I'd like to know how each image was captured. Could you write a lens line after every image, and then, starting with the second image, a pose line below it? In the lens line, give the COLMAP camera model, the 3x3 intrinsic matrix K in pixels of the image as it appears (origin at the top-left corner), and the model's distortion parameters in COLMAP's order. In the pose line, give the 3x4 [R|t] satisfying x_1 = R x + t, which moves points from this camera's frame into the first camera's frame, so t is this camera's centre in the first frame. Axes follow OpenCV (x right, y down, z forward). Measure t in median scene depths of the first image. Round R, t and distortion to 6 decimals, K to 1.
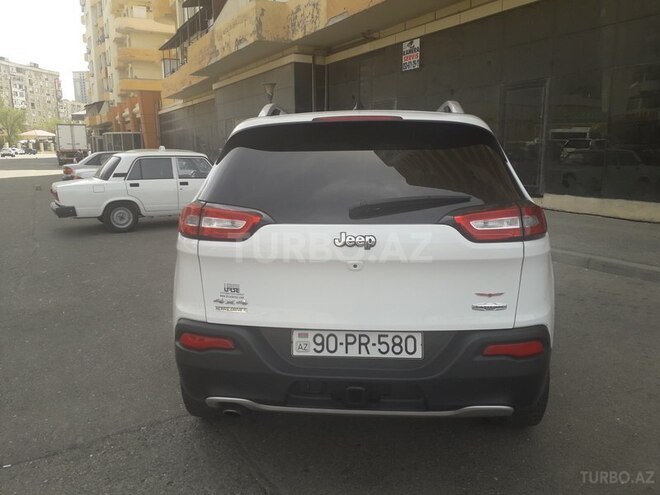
lens RADIAL K [[531.0, 0, 330.0], [0, 531.0, 247.5], [0, 0, 1]] dist [0.044372, -0.013797]
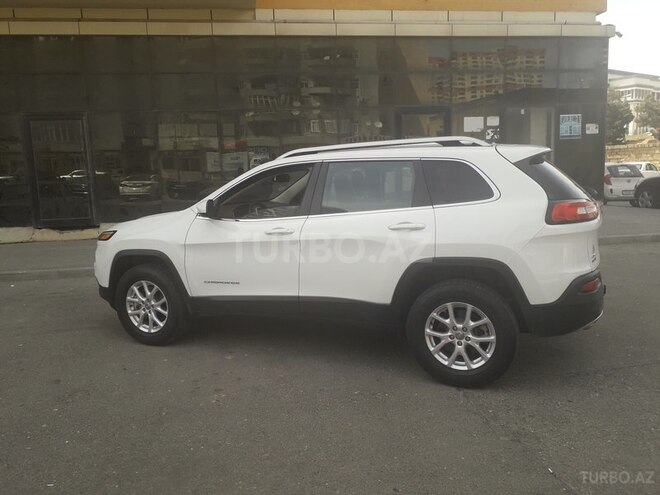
lens RADIAL K [[526.1, 0, 330.0], [0, 526.1, 247.5], [0, 0, 1]] dist [0.009203, 0.004219]
pose [[0.322834, -0.138618, 0.936249, -1.984420], [0.200476, 0.976786, 0.075492, -0.211971], [-0.924980, 0.163324, 0.343130, 1.186782]]
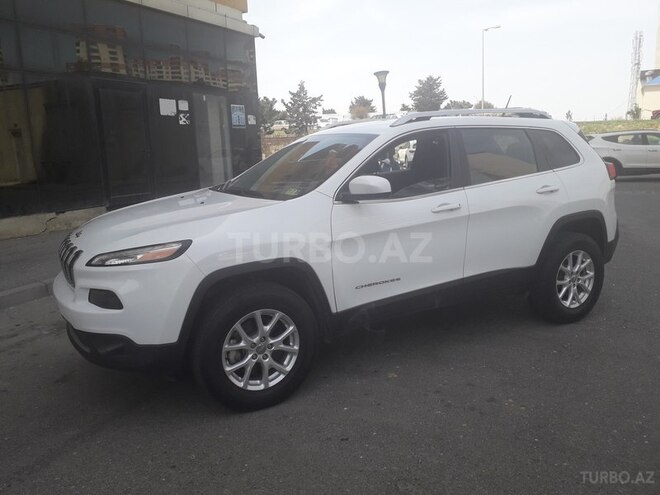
lens RADIAL K [[531.0, 0, 330.0], [0, 531.0, 247.5], [0, 0, 1]] dist [0.044372, -0.013797]
pose [[-0.549567, -0.124209, 0.826165, -1.458026], [0.191255, 0.943921, 0.269137, -0.556019], [-0.813264, 0.305917, -0.494992, 3.120446]]
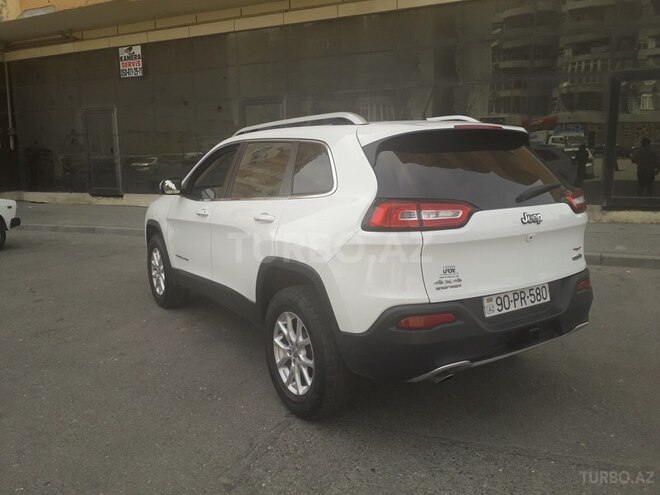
lens RADIAL K [[533.0, 0, 330.0], [0, 533.0, 247.5], [0, 0, 1]] dist [0.060207, -0.087407]
pose [[0.794413, -0.106875, 0.597901, -1.075842], [0.120376, 0.992574, 0.017483, -0.022684], [-0.595330, 0.058084, 0.801379, 0.213052]]
